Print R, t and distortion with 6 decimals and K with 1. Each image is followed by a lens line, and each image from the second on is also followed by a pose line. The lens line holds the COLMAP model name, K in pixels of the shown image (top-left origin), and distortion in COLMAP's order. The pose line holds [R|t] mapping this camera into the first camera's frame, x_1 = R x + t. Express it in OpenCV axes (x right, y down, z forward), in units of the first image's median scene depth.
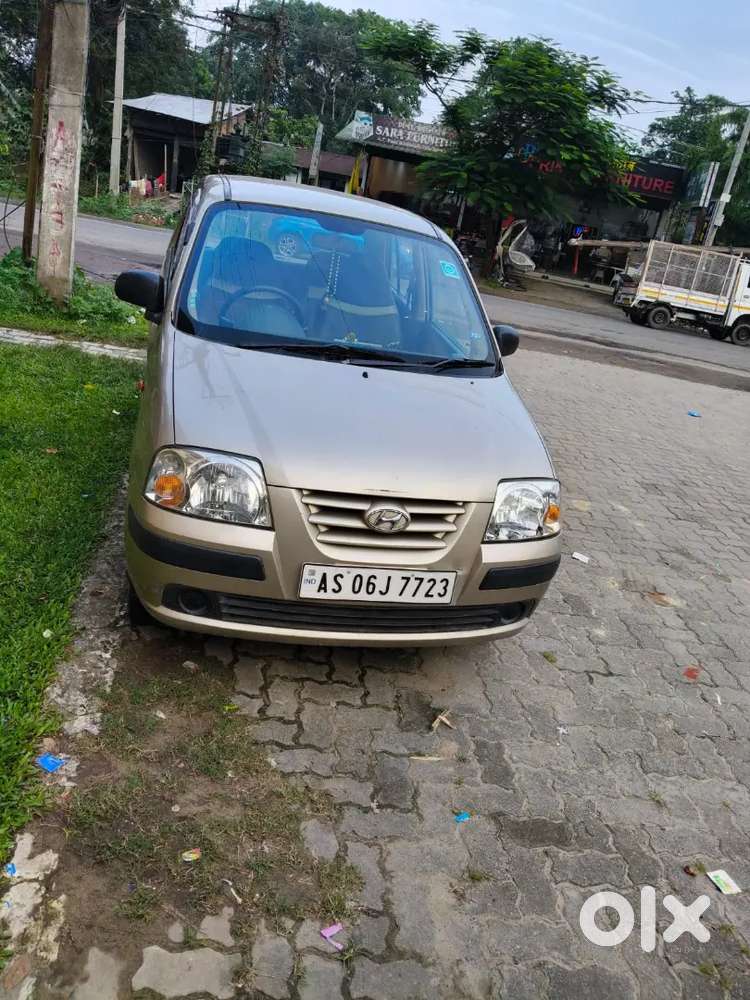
lens RADIAL K [[815.7, 0, 375.0], [0, 815.7, 500.0], [0, 0, 1]] dist [0.040500, -0.090923]
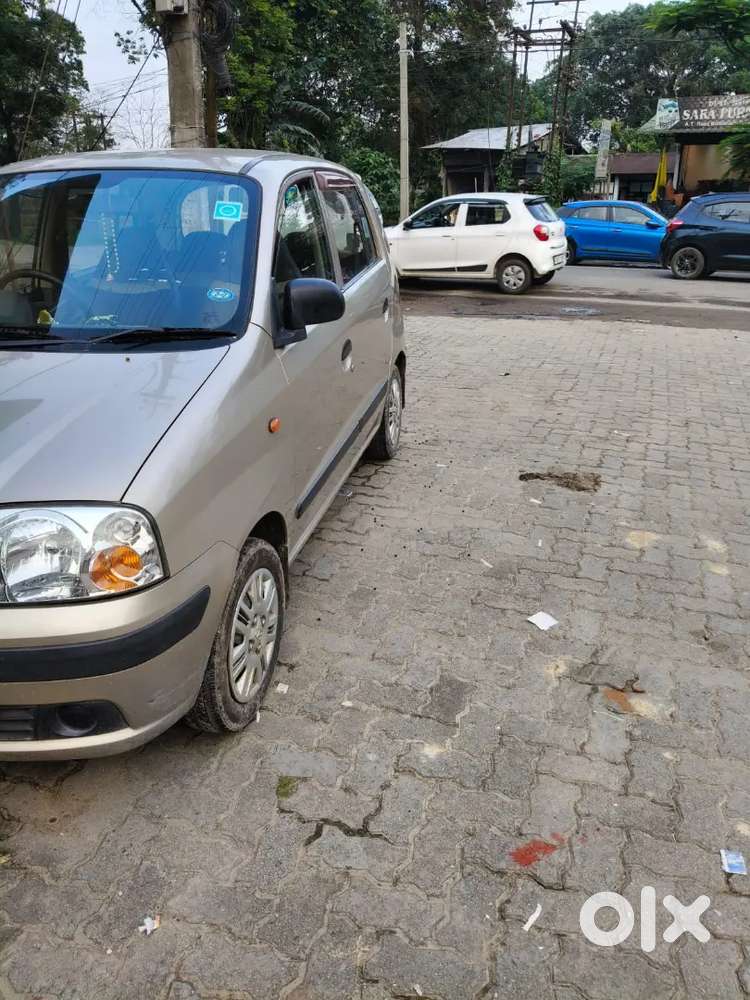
lens RADIAL K [[806.2, 0, 359.0], [0, 806.2, 496.4], [0, 0, 1]] dist [-0.021293, -0.000945]
pose [[0.886848, -0.013775, -0.461856, 0.578930], [-0.003350, 0.999338, -0.036239, -0.007976], [0.462049, 0.033686, 0.886214, 0.498927]]
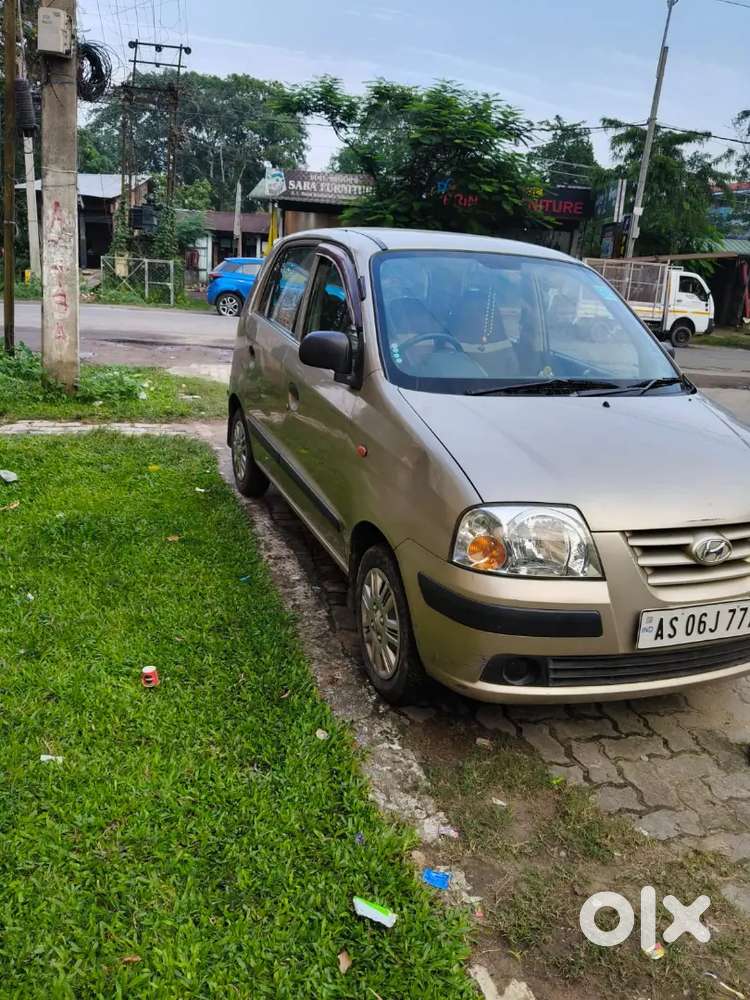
lens RADIAL K [[809.9, 0, 364.9], [0, 809.9, 500.4], [0, 0, 1]] dist [0.066976, -0.169467]
pose [[0.985357, -0.142349, 0.093858, -0.380522], [0.147099, 0.988062, -0.045765, -0.041296], [-0.086223, 0.058902, 0.994533, 0.082845]]
